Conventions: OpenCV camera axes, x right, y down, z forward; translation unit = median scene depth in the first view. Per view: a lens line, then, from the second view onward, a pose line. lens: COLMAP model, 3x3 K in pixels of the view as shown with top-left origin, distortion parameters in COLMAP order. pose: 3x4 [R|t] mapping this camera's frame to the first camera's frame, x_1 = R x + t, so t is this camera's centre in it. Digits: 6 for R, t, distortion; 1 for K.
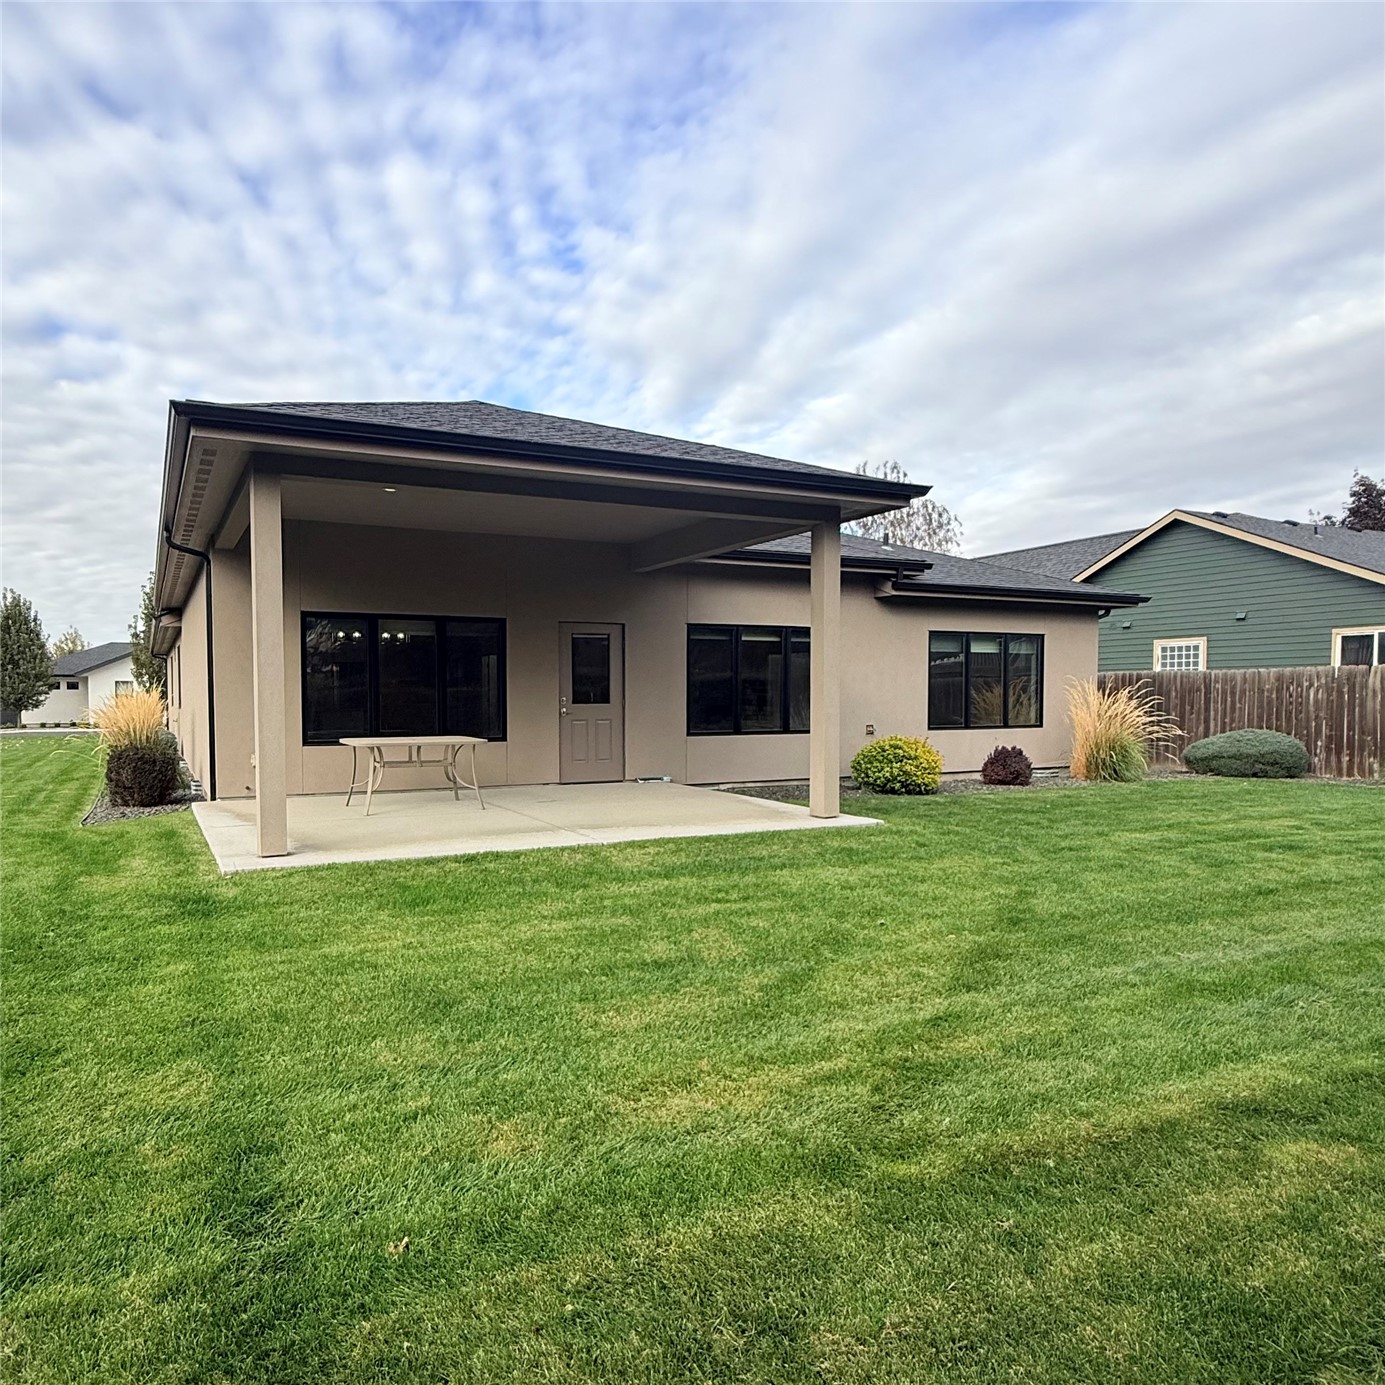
lens RADIAL K [[856.5, 0, 692.5], [0, 856.5, 725.1], [0, 0, 1]] dist [0.013580, 0.000816]
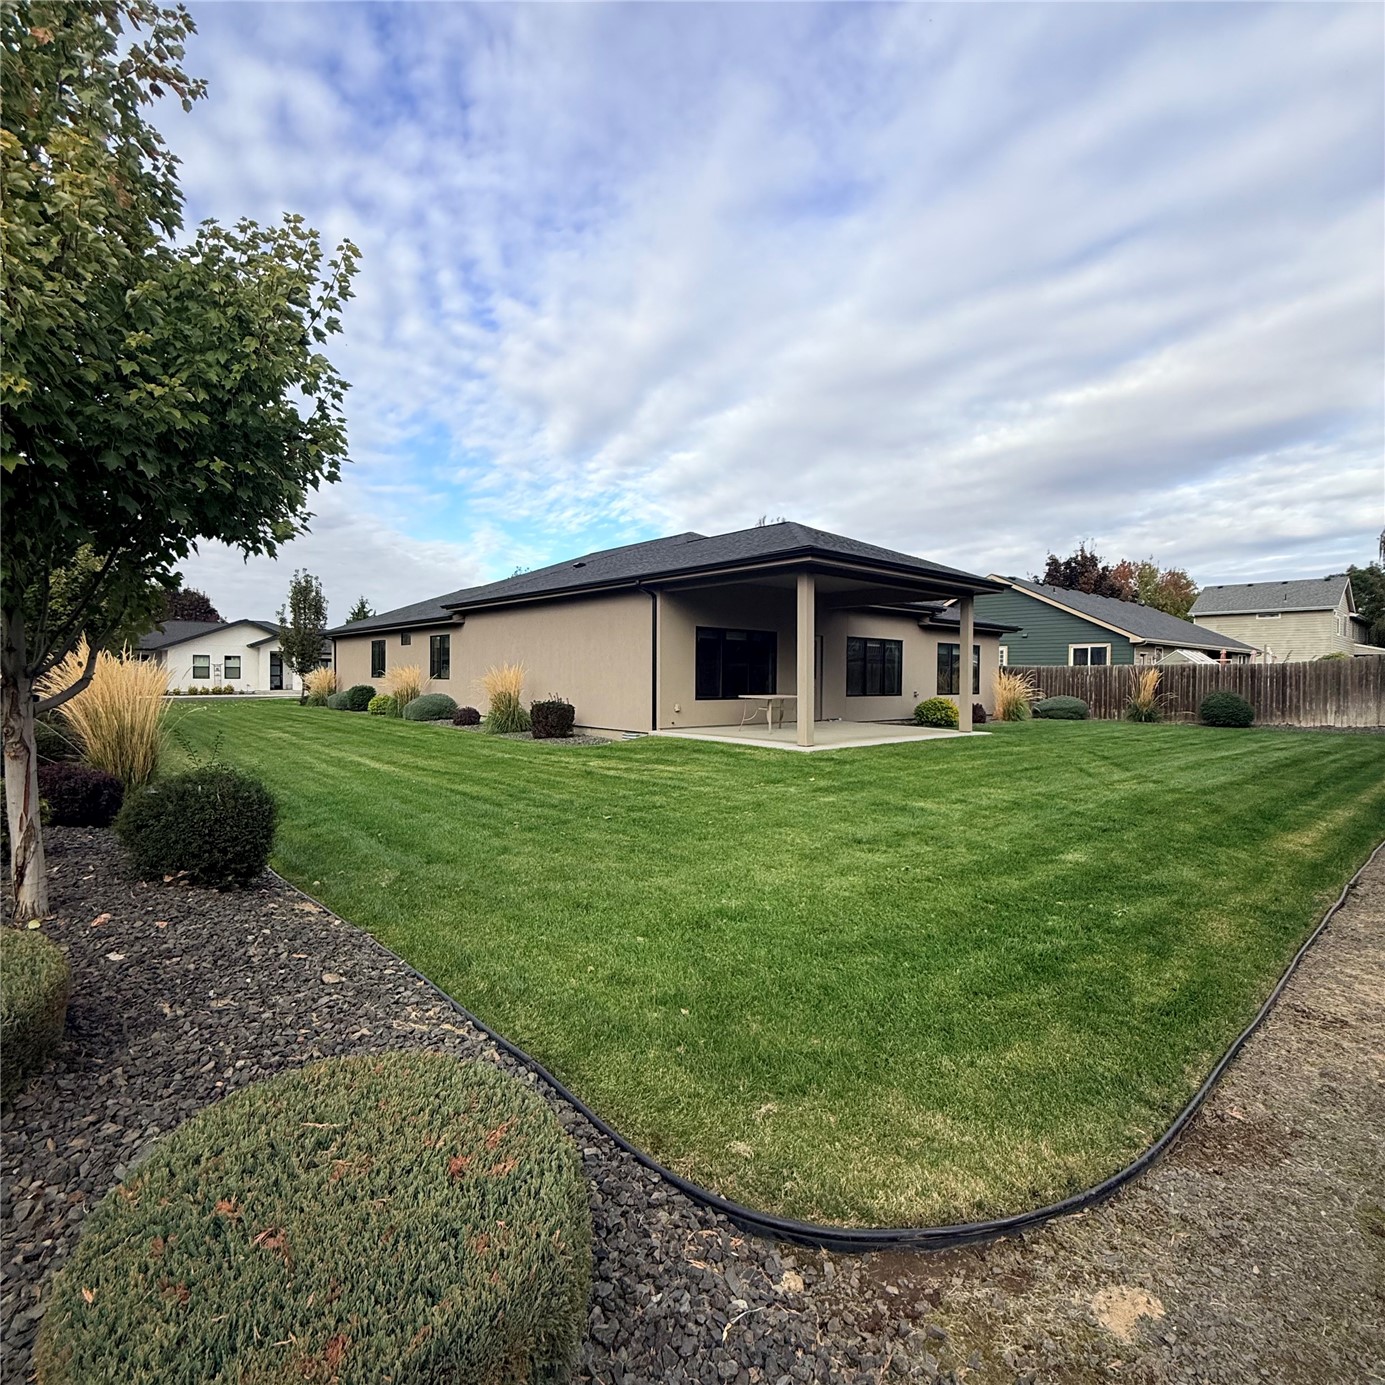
lens RADIAL K [[737.4, 0, 690.5], [0, 737.4, 691.4], [0, 0, 1]] dist [0.002133, -0.000861]
pose [[0.952191, 0.008071, 0.305398, -0.186906], [-0.004752, 0.999921, -0.011609, 0.004921], [-0.305467, 0.009602, 0.952154, -0.098055]]
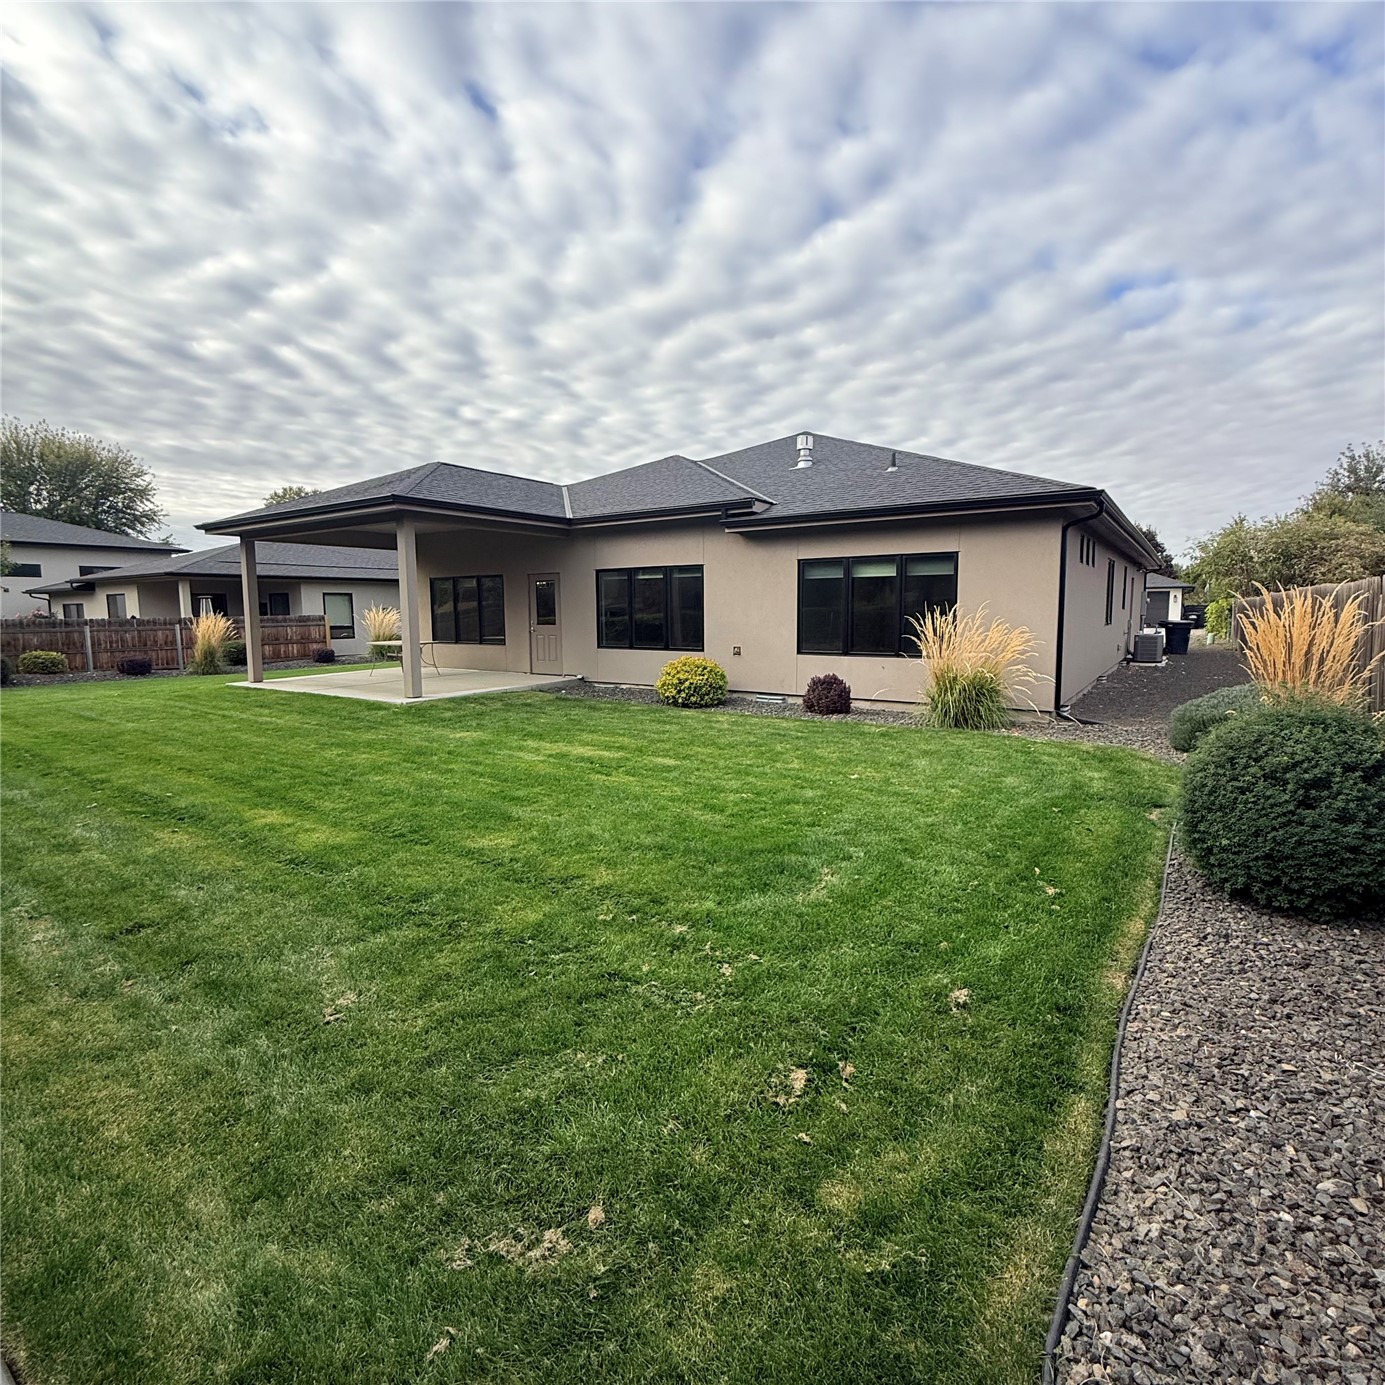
lens RADIAL K [[737.4, 0, 690.5], [0, 737.4, 691.4], [0, 0, 1]] dist [0.002133, -0.000861]
pose [[0.517828, 0.089800, -0.850759, 0.253988], [-0.034371, 0.995856, 0.084195, -0.005318], [0.854794, -0.014357, 0.518769, 0.107385]]
